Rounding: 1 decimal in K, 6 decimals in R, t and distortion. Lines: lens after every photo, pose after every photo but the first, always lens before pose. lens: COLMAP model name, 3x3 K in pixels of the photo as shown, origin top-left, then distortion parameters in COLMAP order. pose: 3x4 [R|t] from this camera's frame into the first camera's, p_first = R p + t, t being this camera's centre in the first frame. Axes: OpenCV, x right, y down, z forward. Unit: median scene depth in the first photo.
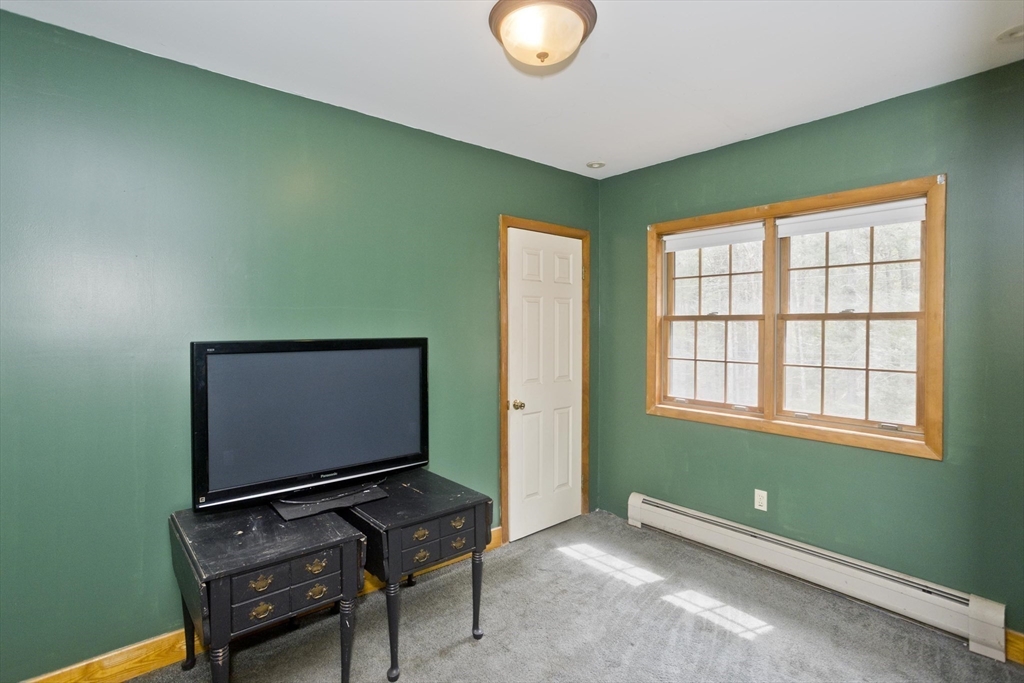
lens RADIAL K [[503.5, 0, 500.3], [0, 503.5, 332.8], [0, 0, 1]] dist [-0.060759, 0.040802]
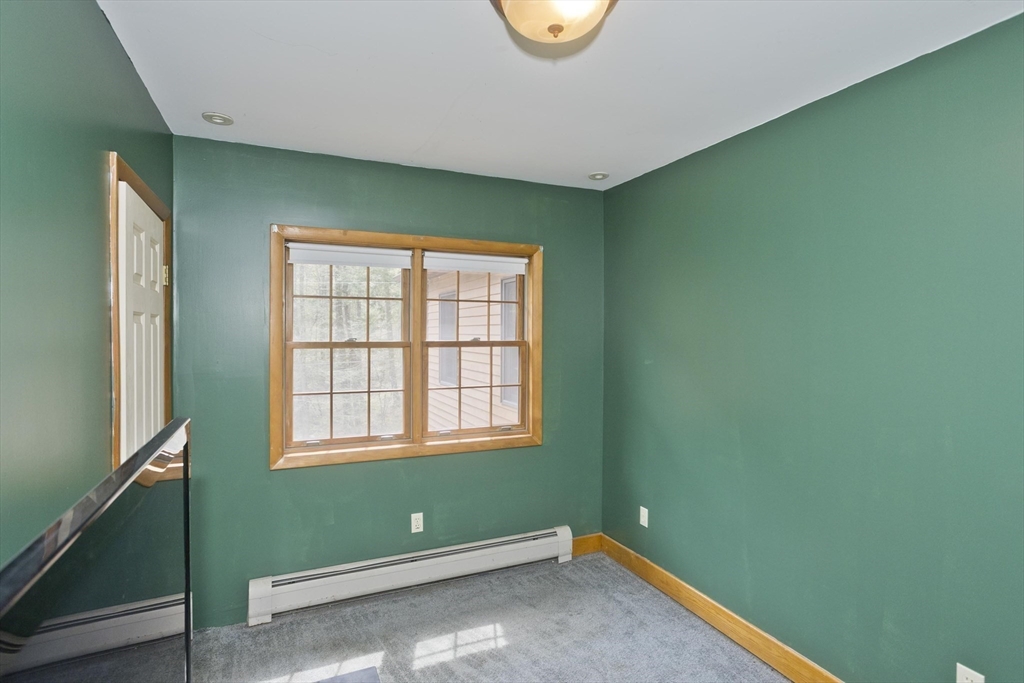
lens RADIAL K [[485.5, 0, 511.5], [0, 485.5, 359.1], [0, 0, 1]] dist [-0.020574, -0.000013]
pose [[0.277289, -0.020354, 0.960571, -0.373878], [0.026914, 0.999548, 0.013410, -0.008875], [-0.960410, 0.022135, 0.277711, 0.526990]]
